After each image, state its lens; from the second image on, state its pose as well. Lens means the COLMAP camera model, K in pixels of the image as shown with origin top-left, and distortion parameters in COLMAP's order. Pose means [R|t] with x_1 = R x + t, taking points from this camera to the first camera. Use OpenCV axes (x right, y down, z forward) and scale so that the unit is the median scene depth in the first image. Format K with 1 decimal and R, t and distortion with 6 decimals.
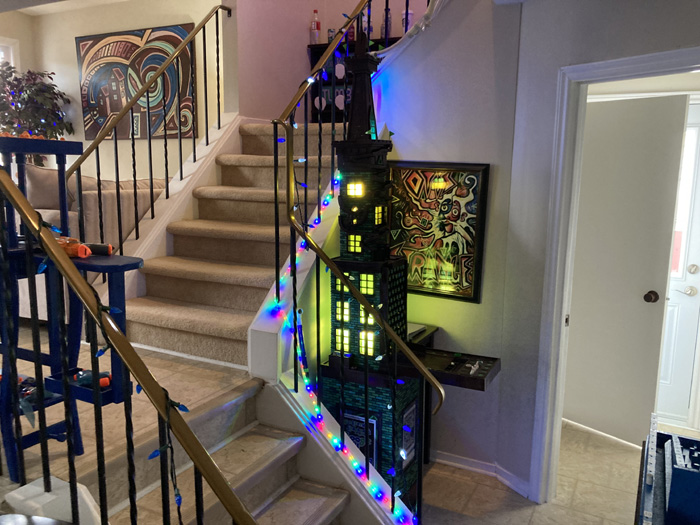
lens RADIAL K [[572.1, 0, 350.0], [0, 572.1, 262.5], [0, 0, 1]] dist [0.068709, -0.098070]
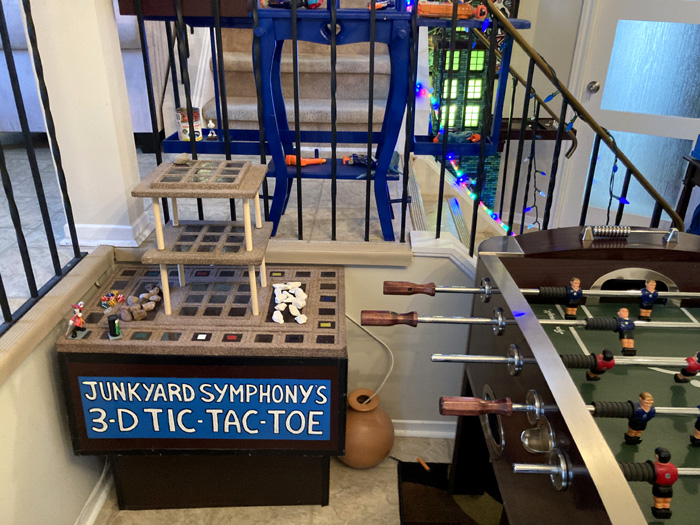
lens RADIAL K [[572.1, 0, 350.0], [0, 572.1, 262.5], [0, 0, 1]] dist [0.068709, -0.098070]
pose [[0.883453, -0.195297, 0.425876, -0.690908], [0.059088, 0.948167, 0.312232, 0.042191], [-0.464779, -0.250678, 0.849200, 0.054400]]
